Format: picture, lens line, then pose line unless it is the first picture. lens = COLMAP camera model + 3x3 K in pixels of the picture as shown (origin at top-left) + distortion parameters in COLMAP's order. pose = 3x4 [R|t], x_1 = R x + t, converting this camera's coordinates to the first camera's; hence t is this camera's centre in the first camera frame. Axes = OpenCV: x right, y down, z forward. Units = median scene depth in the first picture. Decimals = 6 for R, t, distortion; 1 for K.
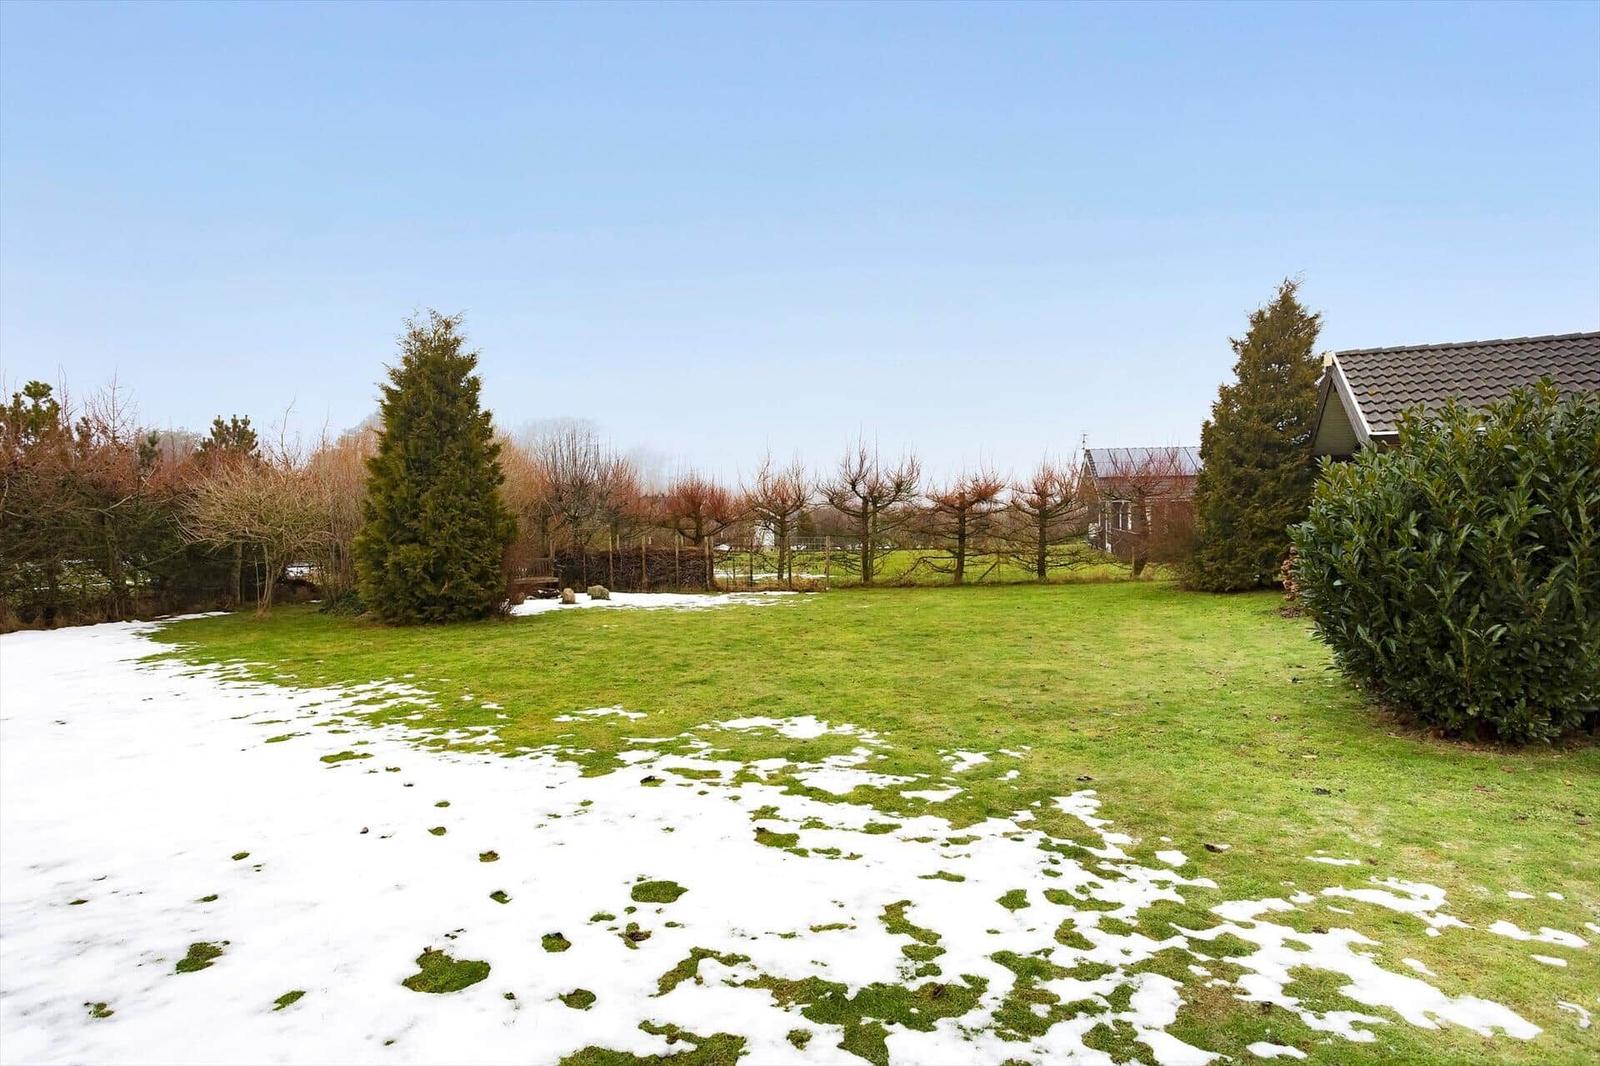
lens RADIAL K [[849.3, 0, 801.2], [0, 849.3, 531.8], [0, 0, 1]] dist [-0.006076, 0.001026]
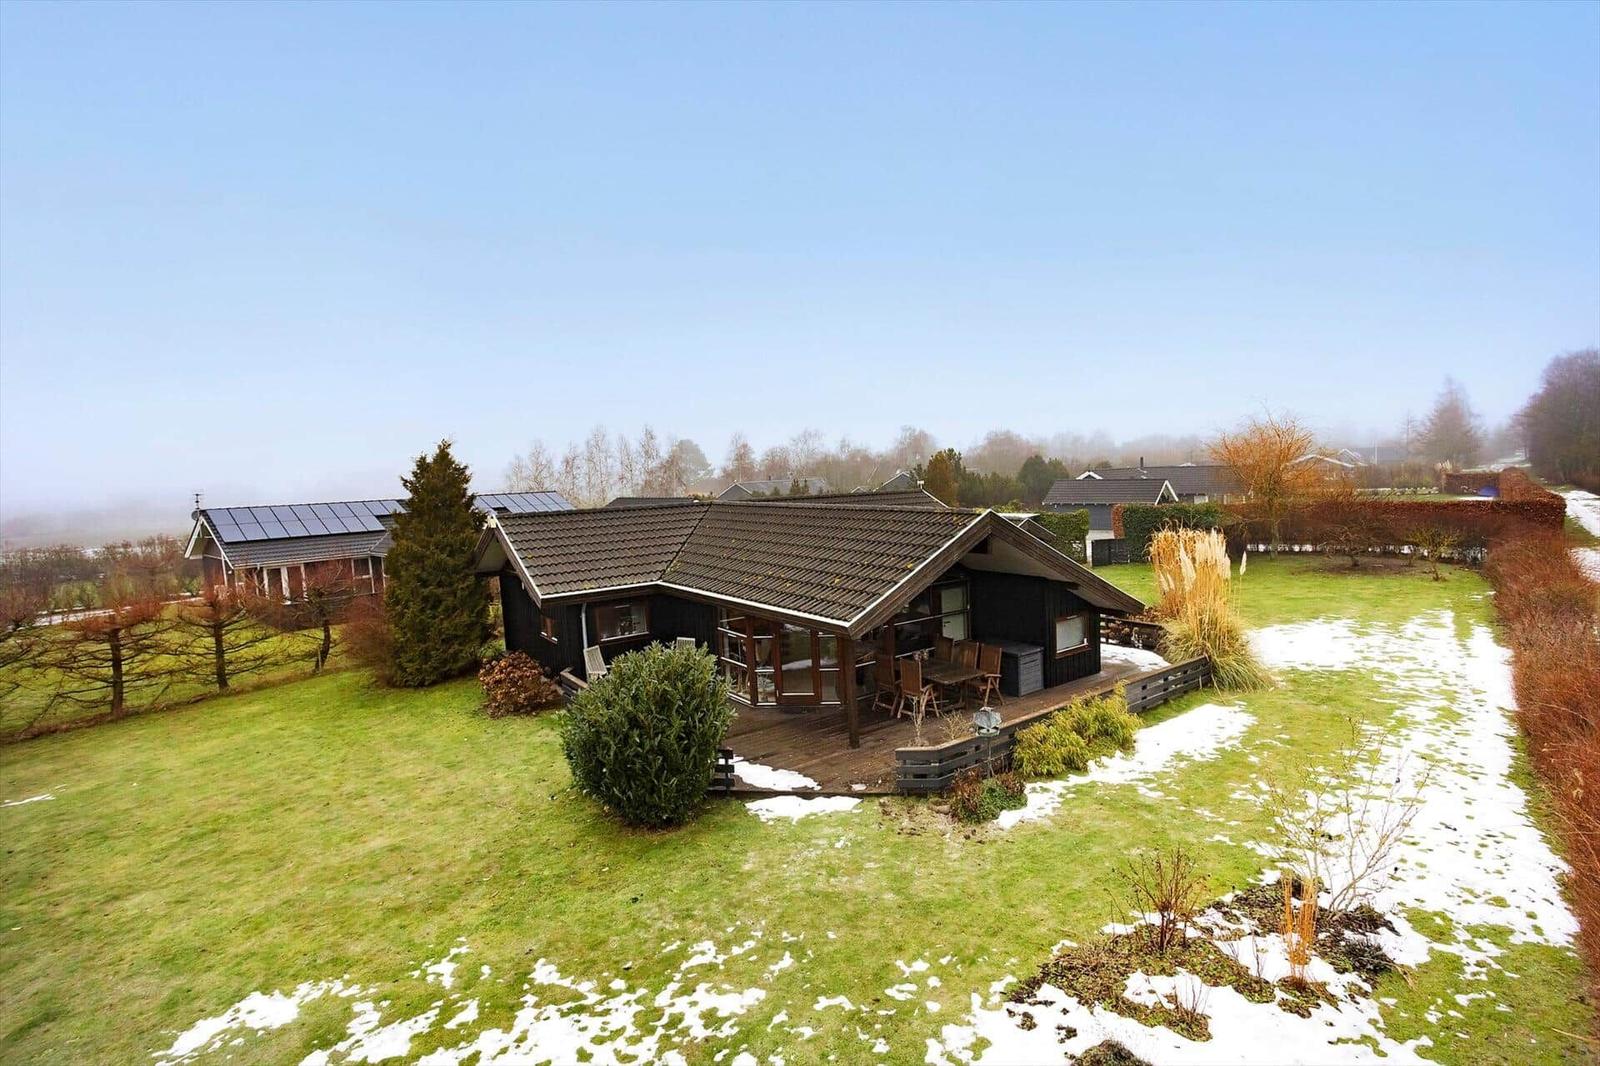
lens RADIAL K [[803.5, 0, 804.1], [0, 803.5, 530.2], [0, 0, 1]] dist [-0.013125, 0.000979]
pose [[0.487411, -0.093232, 0.868181, -0.864164], [0.050647, 0.995628, 0.078484, -0.787829], [-0.871702, 0.005717, 0.490002, -0.342290]]
